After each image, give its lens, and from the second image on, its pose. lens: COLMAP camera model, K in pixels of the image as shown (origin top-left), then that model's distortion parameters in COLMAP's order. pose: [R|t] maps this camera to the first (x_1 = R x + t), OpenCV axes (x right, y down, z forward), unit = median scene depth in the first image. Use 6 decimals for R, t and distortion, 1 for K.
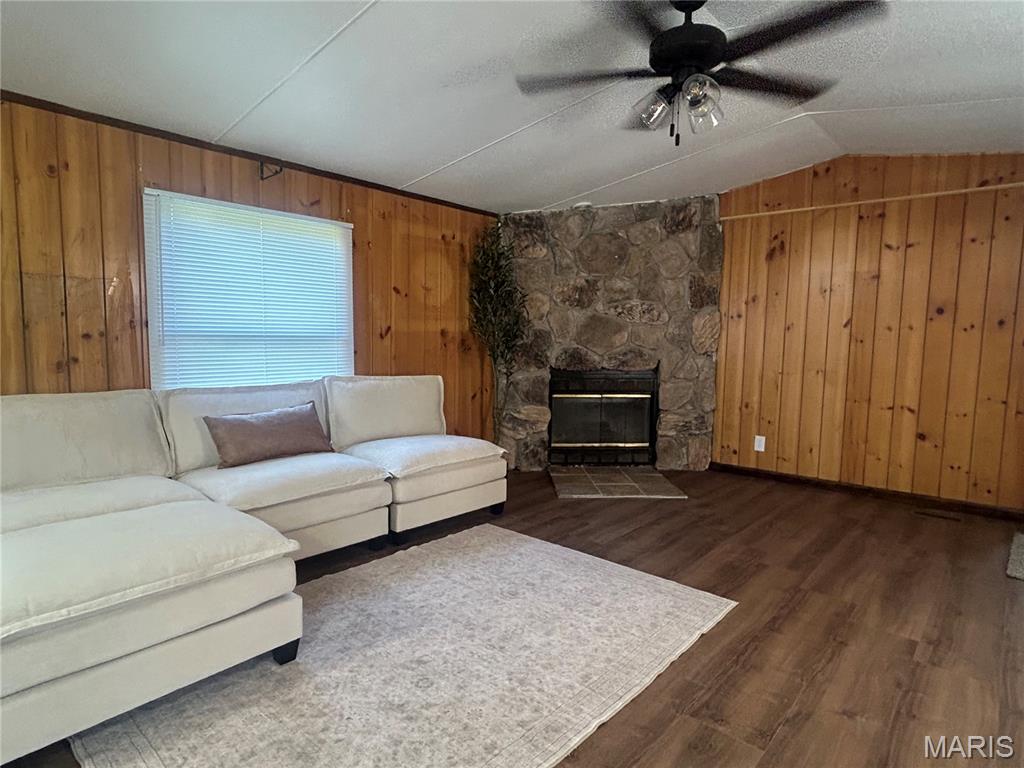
lens RADIAL K [[578.0, 0, 512.0], [0, 578.0, 384.0], [0, 0, 1]] dist [0.000824, -0.000082]
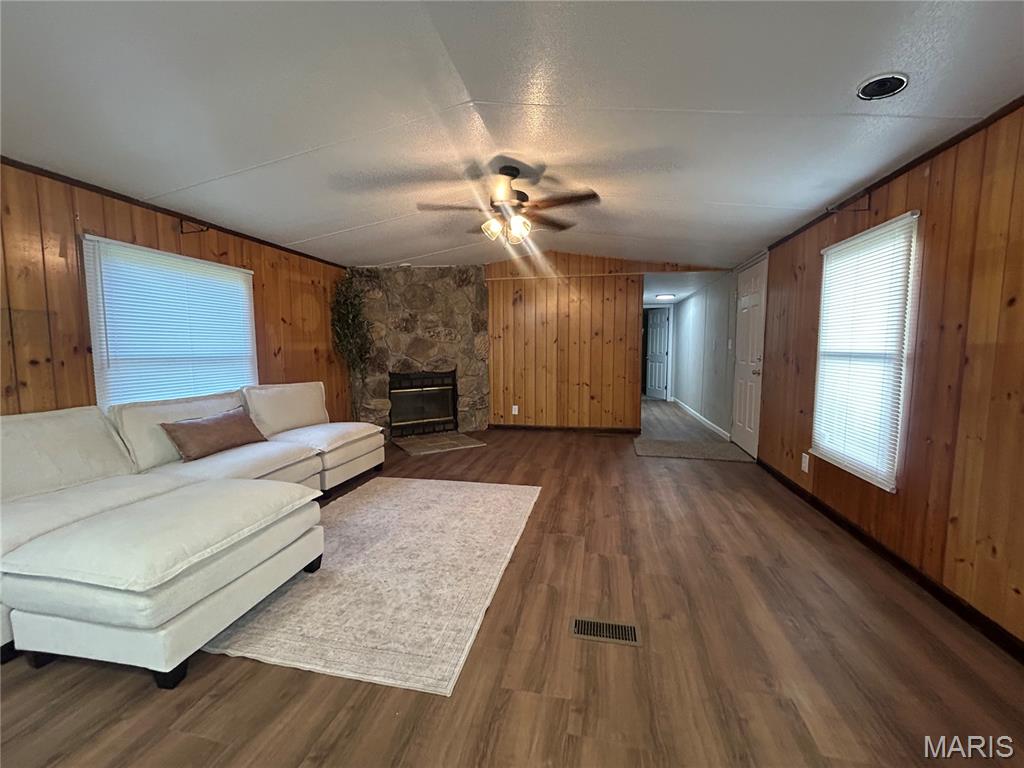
lens RADIAL K [[414.2, 0, 512.0], [0, 414.2, 384.0], [0, 0, 1]] dist [0.000806, 0.000070]
pose [[0.872289, -0.063462, 0.484856, -0.213048], [0.062556, 0.997878, 0.018069, 0.001746], [-0.484974, 0.014569, 0.874407, -0.103715]]
